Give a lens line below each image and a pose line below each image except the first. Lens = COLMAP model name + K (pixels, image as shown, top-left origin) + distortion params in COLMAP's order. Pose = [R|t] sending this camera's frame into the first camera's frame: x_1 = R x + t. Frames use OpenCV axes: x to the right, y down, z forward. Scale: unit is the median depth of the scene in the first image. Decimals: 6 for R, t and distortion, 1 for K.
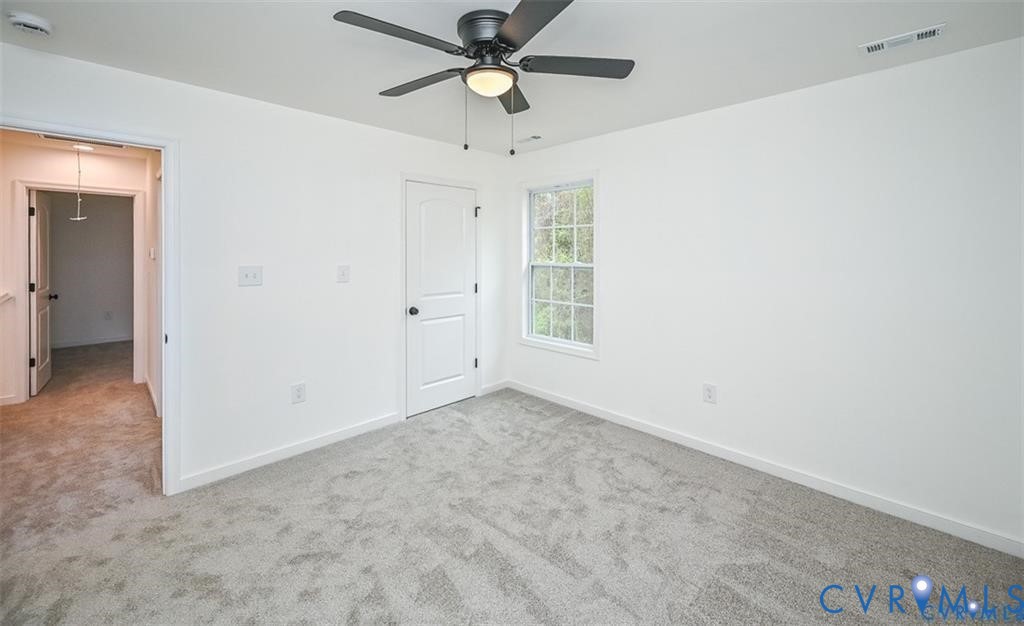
lens RADIAL K [[418.6, 0, 512.0], [0, 418.6, 313.0], [0, 0, 1]] dist [0.012768, -0.000097]
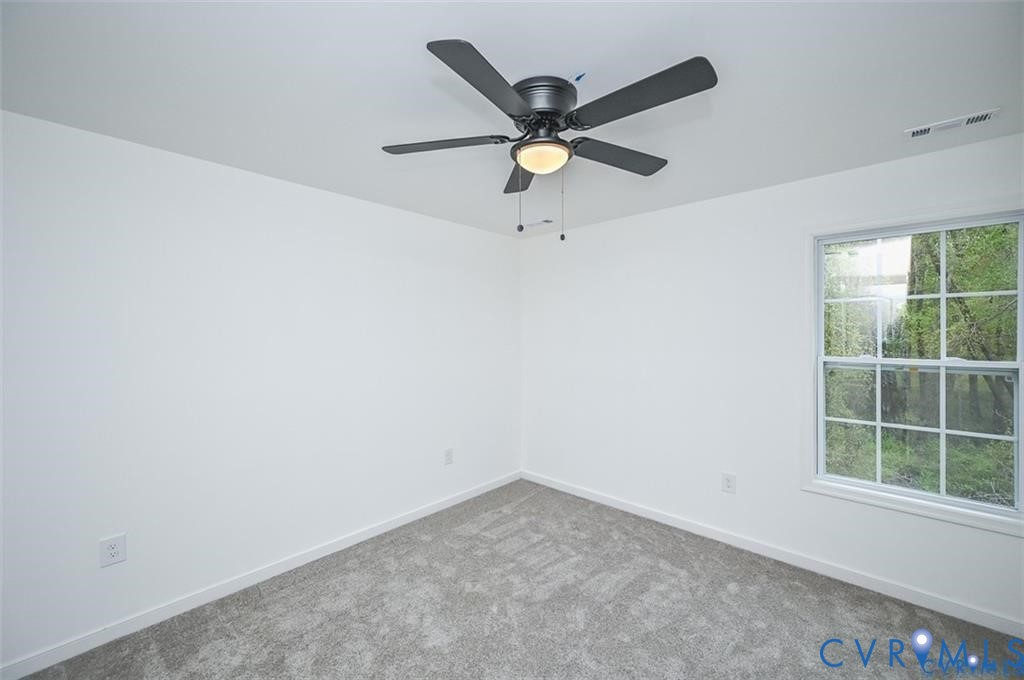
lens RADIAL K [[406.3, 0, 512.0], [0, 406.3, 340.0], [0, 0, 1]] dist [0.001295, 0.000514]
pose [[0.998934, -0.005402, 0.045836, -0.162940], [0.011243, 0.991691, -0.128152, -0.027252], [-0.044763, 0.128531, 0.990695, 0.160890]]
